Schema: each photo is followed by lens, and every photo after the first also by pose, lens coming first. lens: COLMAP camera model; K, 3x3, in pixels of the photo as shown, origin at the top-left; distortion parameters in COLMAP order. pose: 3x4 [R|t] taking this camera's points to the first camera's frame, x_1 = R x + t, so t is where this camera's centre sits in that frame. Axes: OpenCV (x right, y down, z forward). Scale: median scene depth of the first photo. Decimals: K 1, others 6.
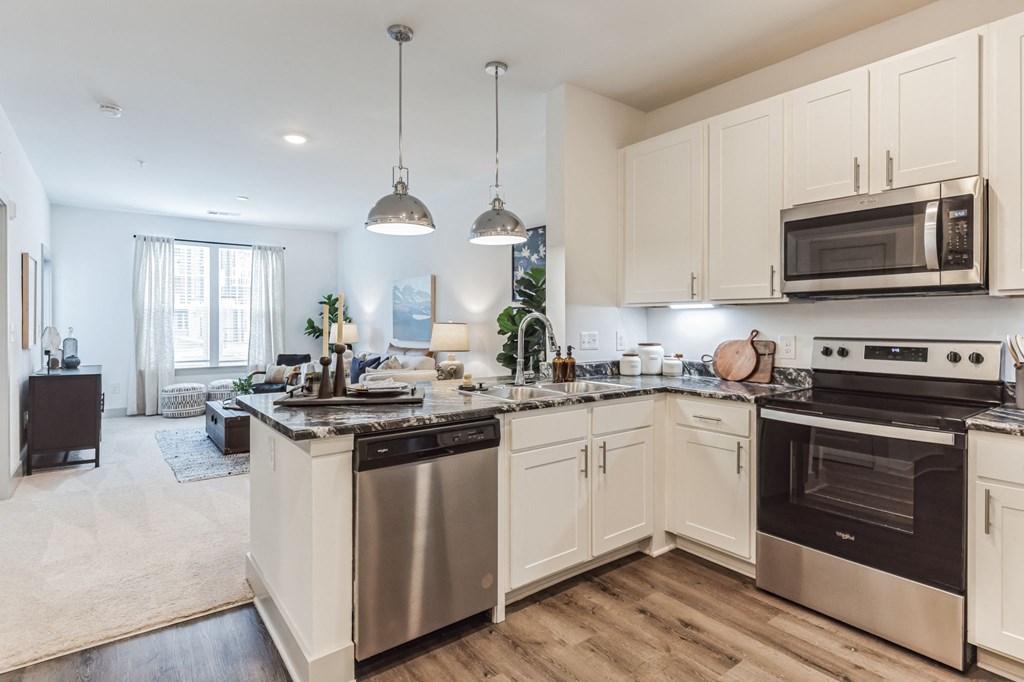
lens RADIAL K [[583.2, 0, 511.3], [0, 583.2, 332.5], [0, 0, 1]] dist [-0.012973, 0.002812]
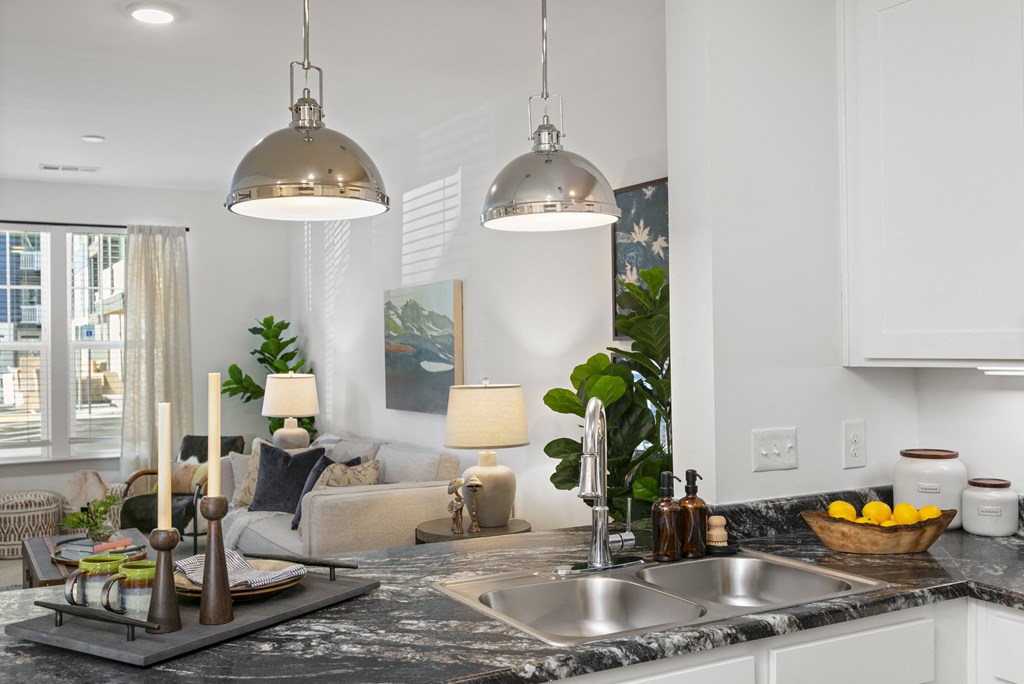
lens RADIAL K [[1058.0, 0, 516.6], [0, 1058.0, 340.1], [0, 0, 1]] dist [-0.020284, 0.000000]
pose [[0.989510, -0.012940, -0.143881, 0.073471], [0.011519, 0.999876, -0.010705, -0.072271], [0.144002, 0.008935, 0.989537, 0.259319]]
